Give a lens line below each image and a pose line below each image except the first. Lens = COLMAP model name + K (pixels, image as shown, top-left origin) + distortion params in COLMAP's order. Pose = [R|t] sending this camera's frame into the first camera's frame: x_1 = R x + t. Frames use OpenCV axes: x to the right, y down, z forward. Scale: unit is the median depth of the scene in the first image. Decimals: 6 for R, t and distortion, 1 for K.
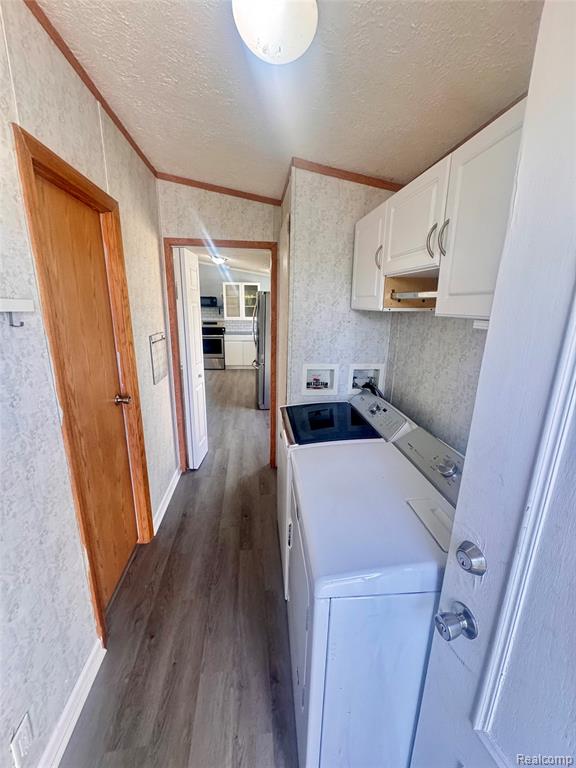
lens RADIAL K [[309.0, 0, 288.0], [0, 309.0, 384.0], [0, 0, 1]] dist [-0.001870, 0.000122]
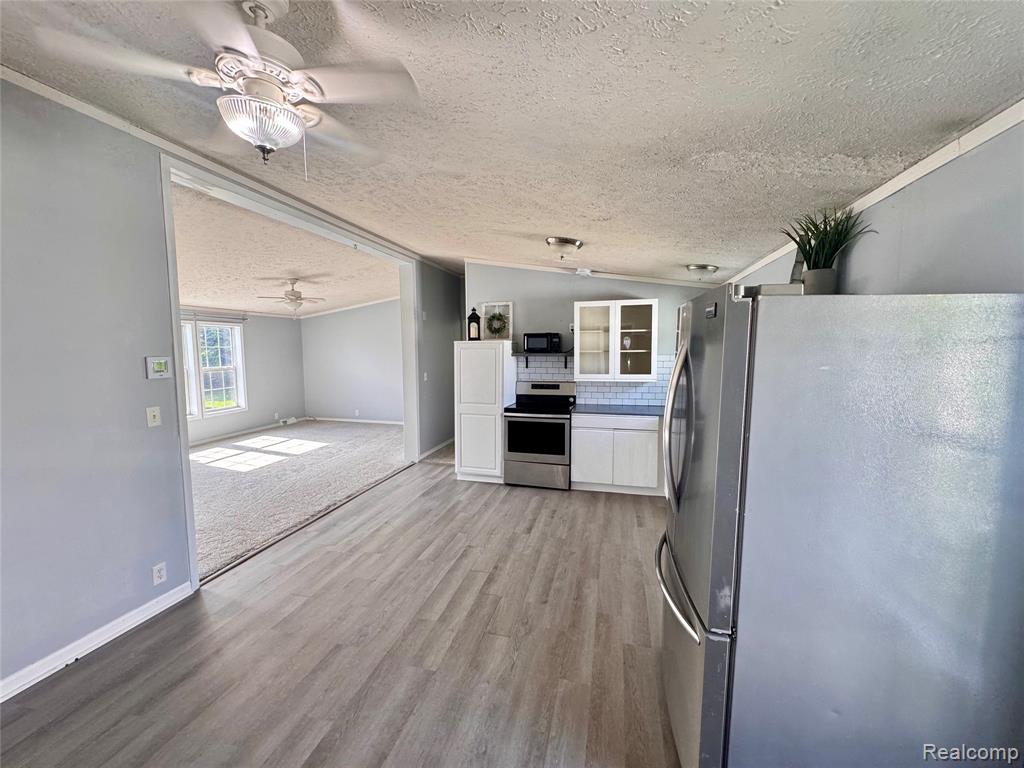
lens RADIAL K [[412.0, 0, 512.0], [0, 412.0, 384.0], [0, 0, 1]] dist [-0.001870, 0.000122]
pose [[0.931878, 0.010402, -0.362622, -0.070252], [-0.068658, 0.986580, -0.148138, -0.105613], [0.356215, 0.162944, 0.920087, 0.404443]]
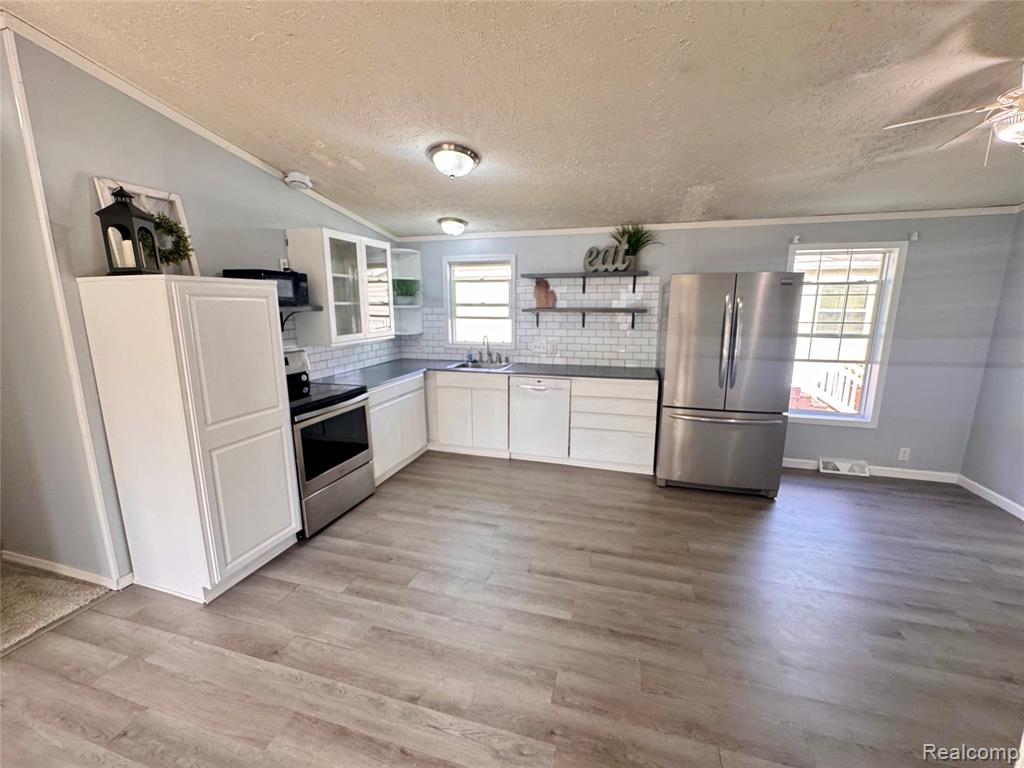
lens RADIAL K [[412.0, 0, 512.0], [0, 412.0, 384.0], [0, 0, 1]] dist [-0.001870, 0.000122]
pose [[0.390908, -0.193473, 0.899866, -0.528059], [0.233802, 0.966464, 0.106226, -0.173119], [-0.890240, 0.168866, 0.423033, 0.668576]]
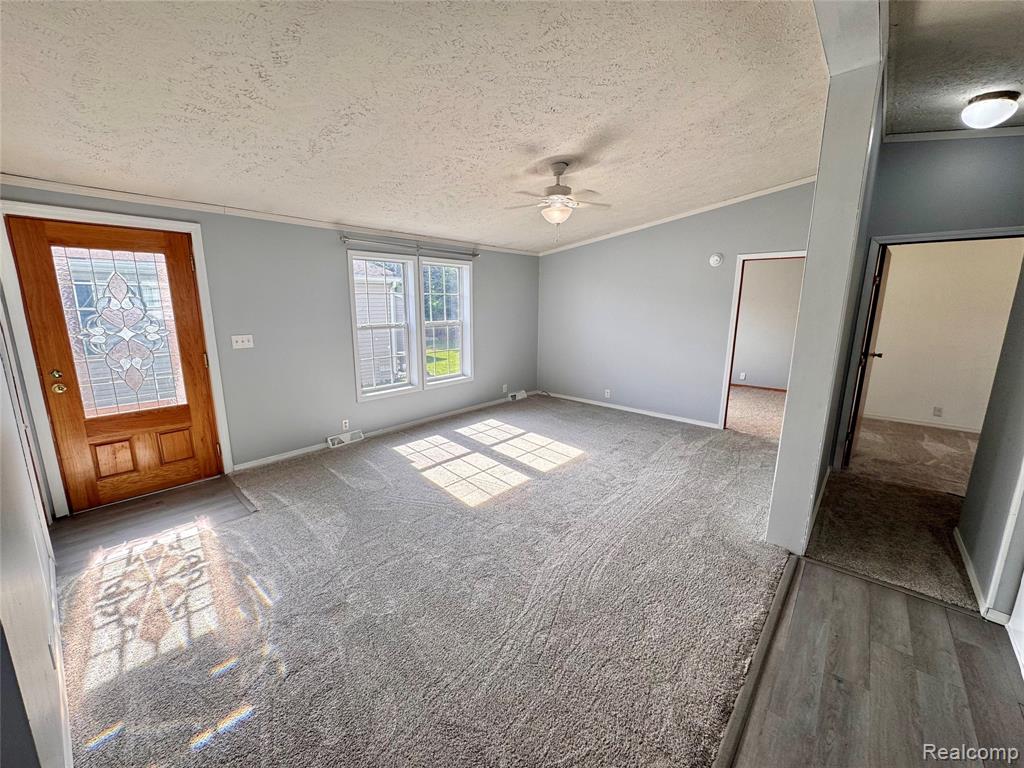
lens RADIAL K [[412.0, 0, 512.0], [0, 412.0, 384.0], [0, 0, 1]] dist [-0.001870, 0.000122]
pose [[0.672424, 0.134636, -0.727818, -0.435582], [-0.176808, 0.984068, 0.018686, -0.166483], [0.718738, 0.116119, 0.685516, 0.642619]]
